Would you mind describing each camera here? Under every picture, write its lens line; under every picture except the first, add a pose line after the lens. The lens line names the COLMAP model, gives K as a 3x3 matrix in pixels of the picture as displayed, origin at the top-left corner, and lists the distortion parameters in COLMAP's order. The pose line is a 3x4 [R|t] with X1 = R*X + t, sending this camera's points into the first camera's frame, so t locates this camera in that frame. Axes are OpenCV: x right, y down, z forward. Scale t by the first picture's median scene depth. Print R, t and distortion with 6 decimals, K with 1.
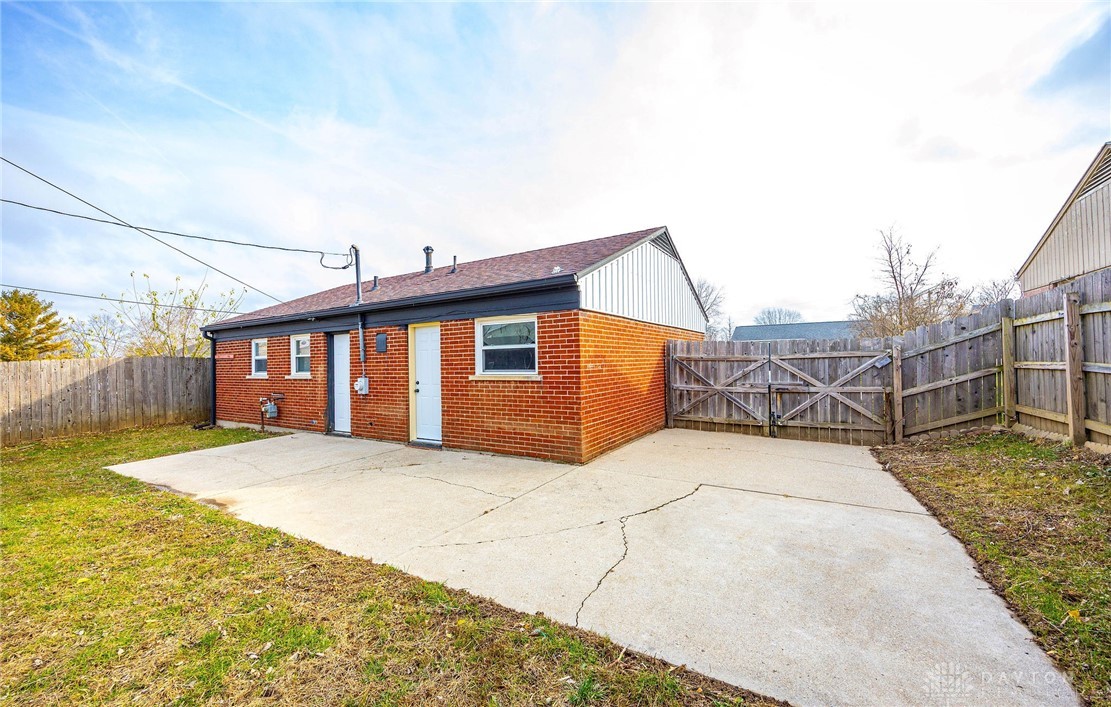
lens RADIAL K [[413.7, 0, 555.5], [0, 413.7, 353.5], [0, 0, 1]] dist [0.000946, 0.000040]
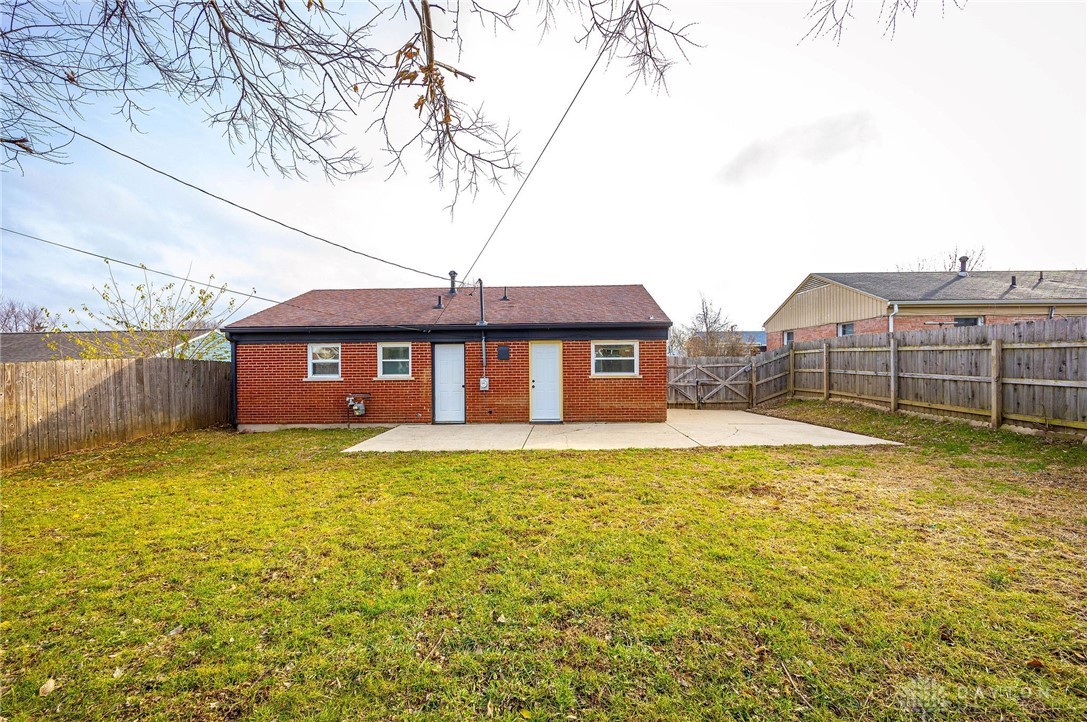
lens RADIAL K [[419.1, 0, 543.4], [0, 419.1, 368.8], [0, 0, 1]] dist [-0.000248, -0.000090]
pose [[0.876489, 0.006221, 0.481382, -0.997175], [-0.016881, 0.999699, 0.017816, 0.000361], [-0.481126, -0.023742, 0.876330, -0.299567]]
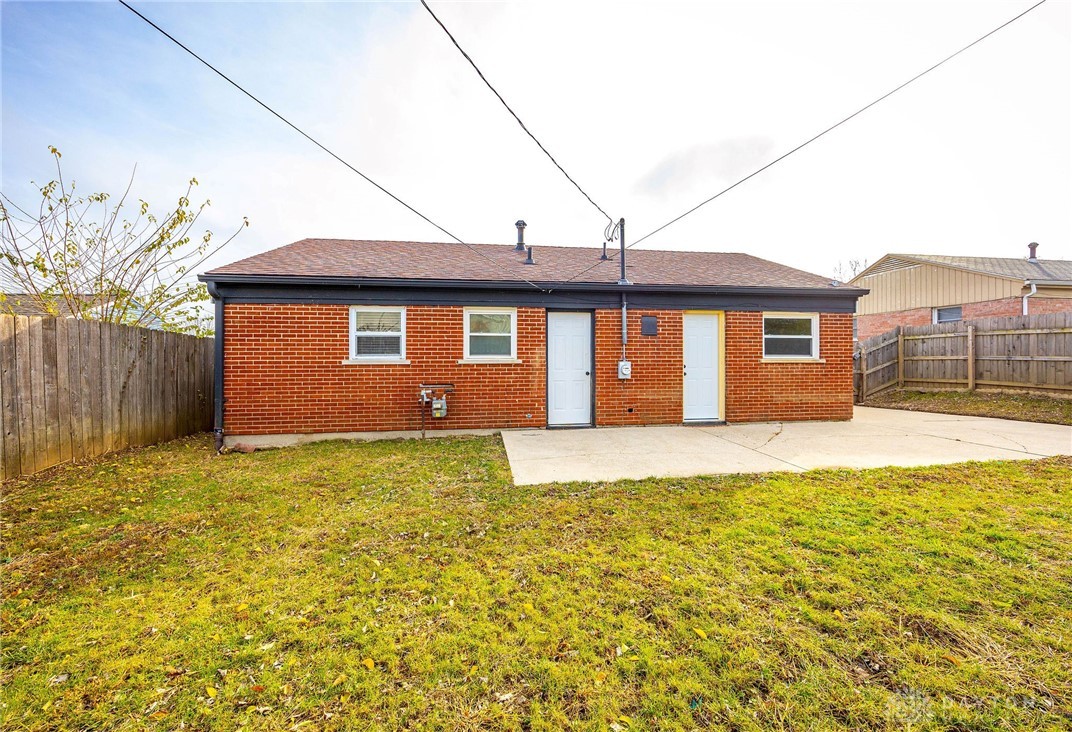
lens RADIAL K [[431.4, 0, 544.3], [0, 431.4, 360.6], [0, 0, 1]] dist [-0.000096, -0.000298]
pose [[0.778371, 0.017384, 0.627564, -1.277057], [-0.024846, 0.999686, 0.003125, 0.060483], [-0.627313, -0.018025, 0.778559, 0.368499]]
